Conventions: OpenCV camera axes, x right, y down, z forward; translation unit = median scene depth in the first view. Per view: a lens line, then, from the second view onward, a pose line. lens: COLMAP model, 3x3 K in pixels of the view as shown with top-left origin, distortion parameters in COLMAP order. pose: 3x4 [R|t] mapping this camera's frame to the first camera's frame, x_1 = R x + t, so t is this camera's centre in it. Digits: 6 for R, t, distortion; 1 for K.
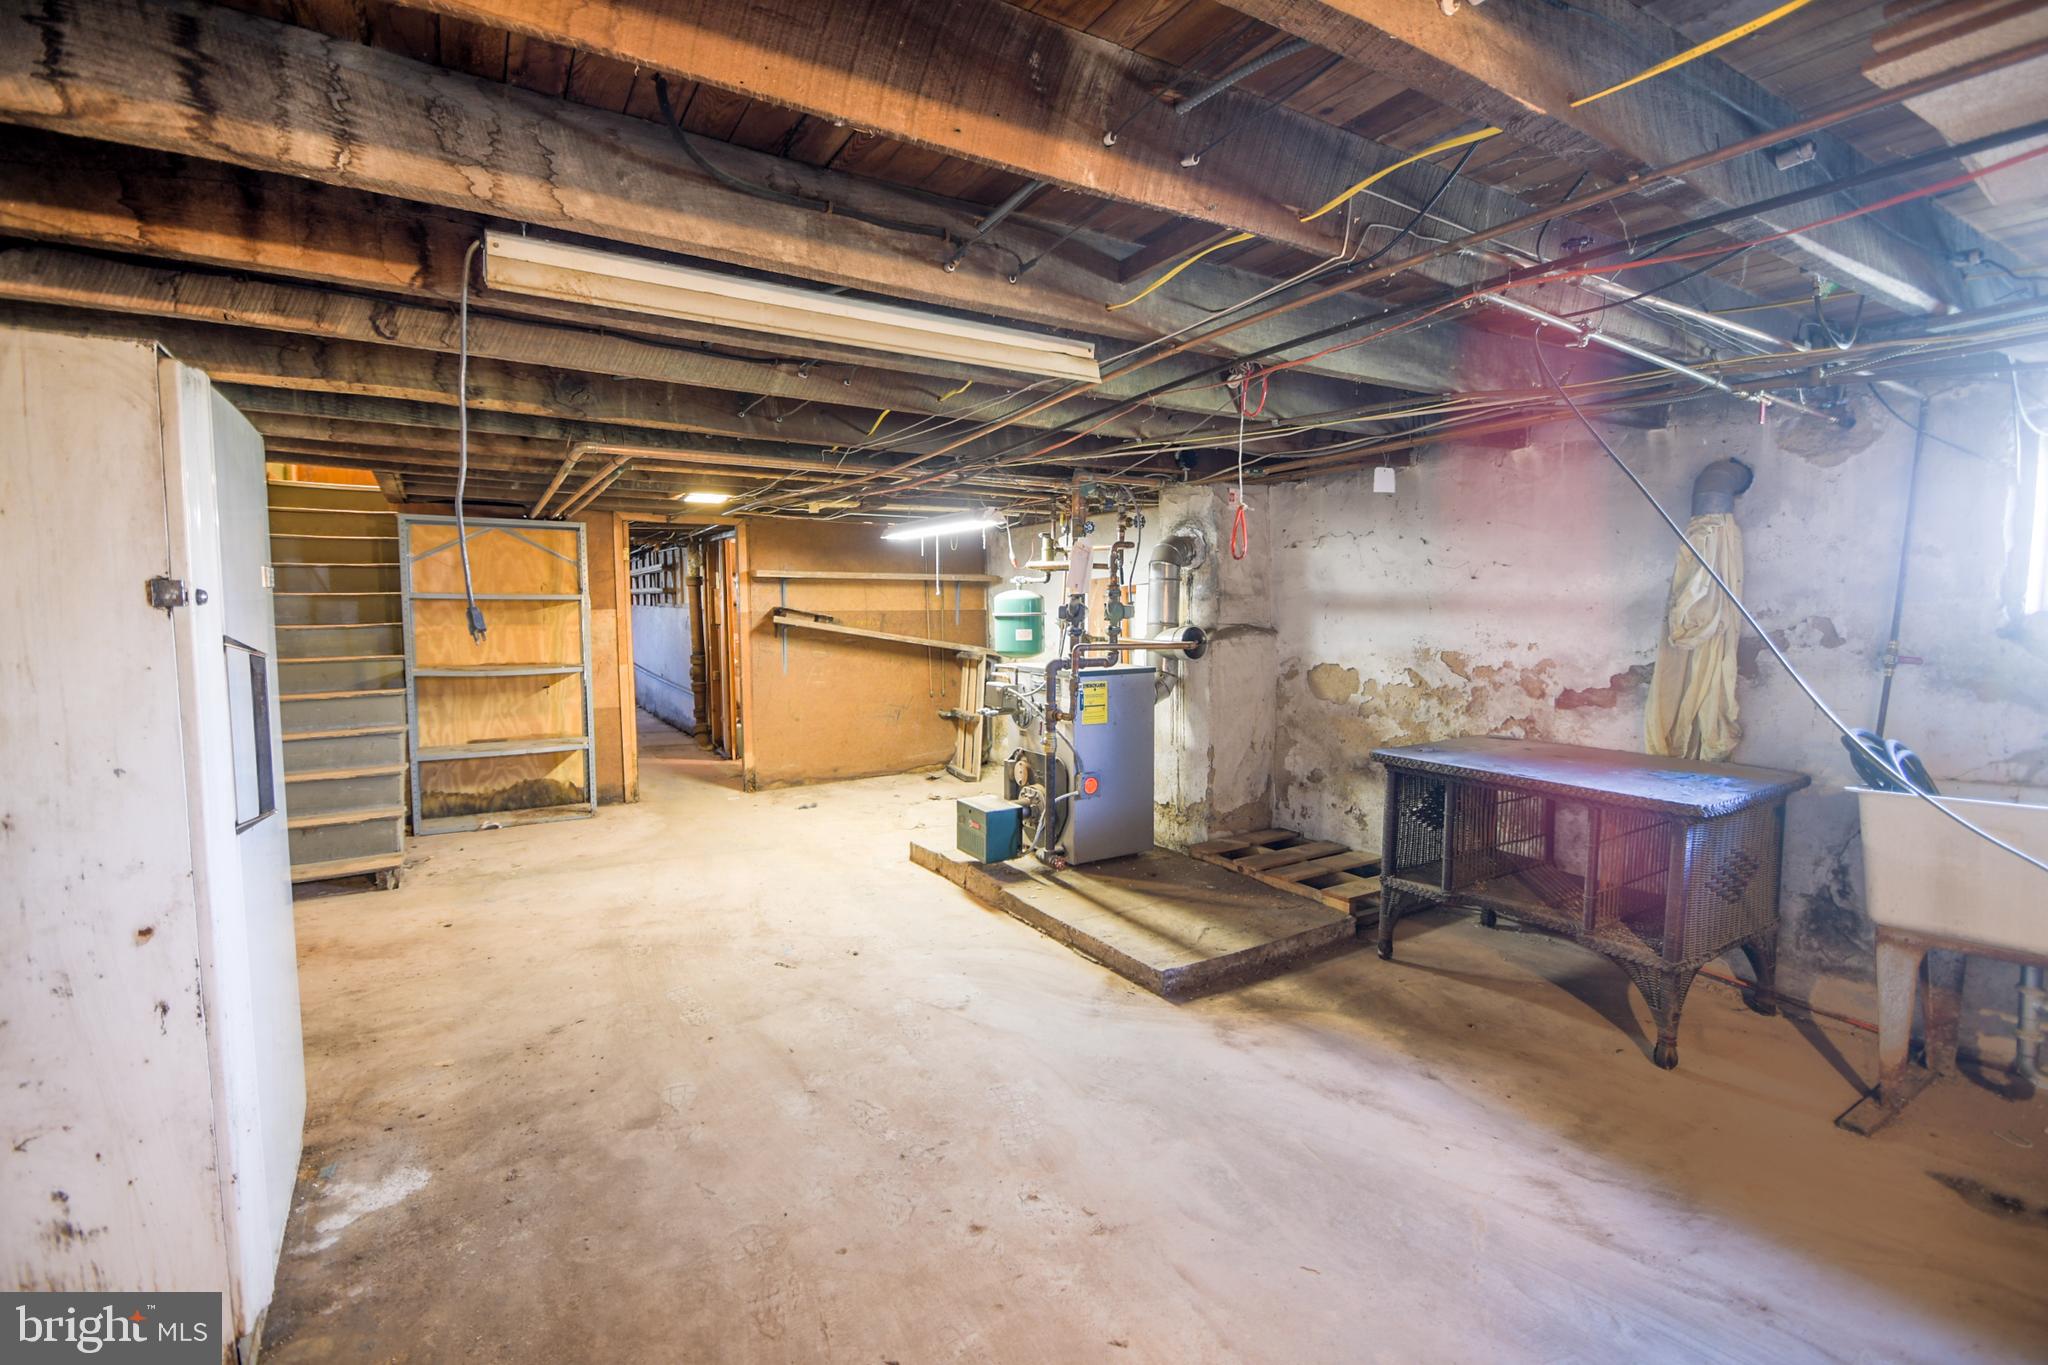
lens RADIAL K [[896.3, 0, 1010.2], [0, 896.3, 677.7], [0, 0, 1]] dist [0.008714, -0.011958]
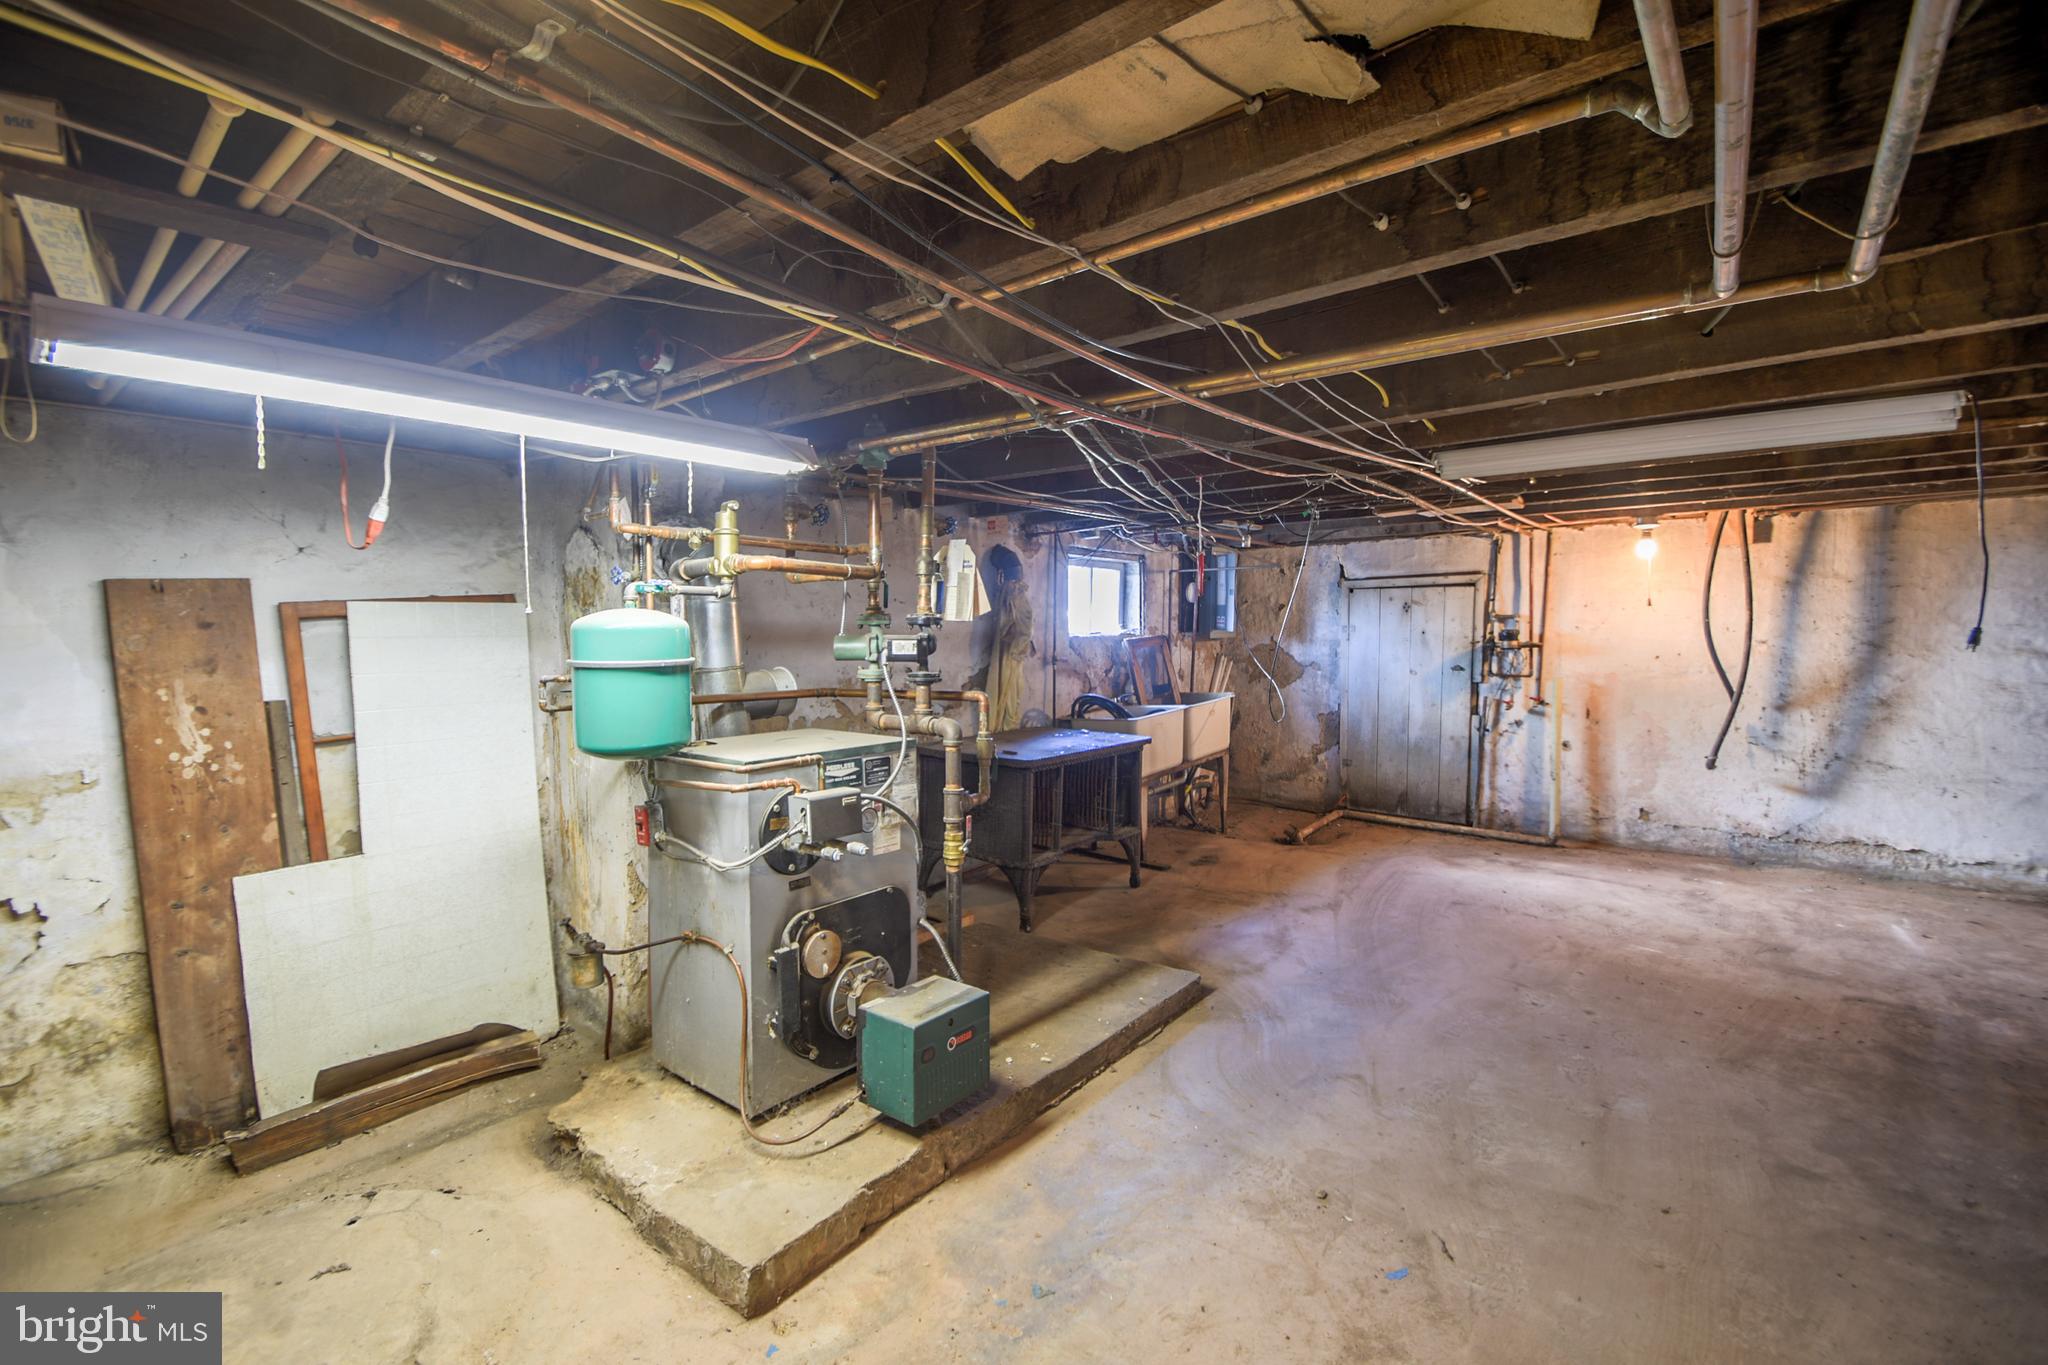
lens RADIAL K [[896.3, 0, 1012.7], [0, 896.3, 689.5], [0, 0, 1]] dist [0.008714, -0.011958]
pose [[-0.329941, -0.059487, 0.942125, -0.826078], [0.083302, 0.992284, 0.091827, -0.138857], [-0.940319, 0.108779, -0.322440, 1.696638]]
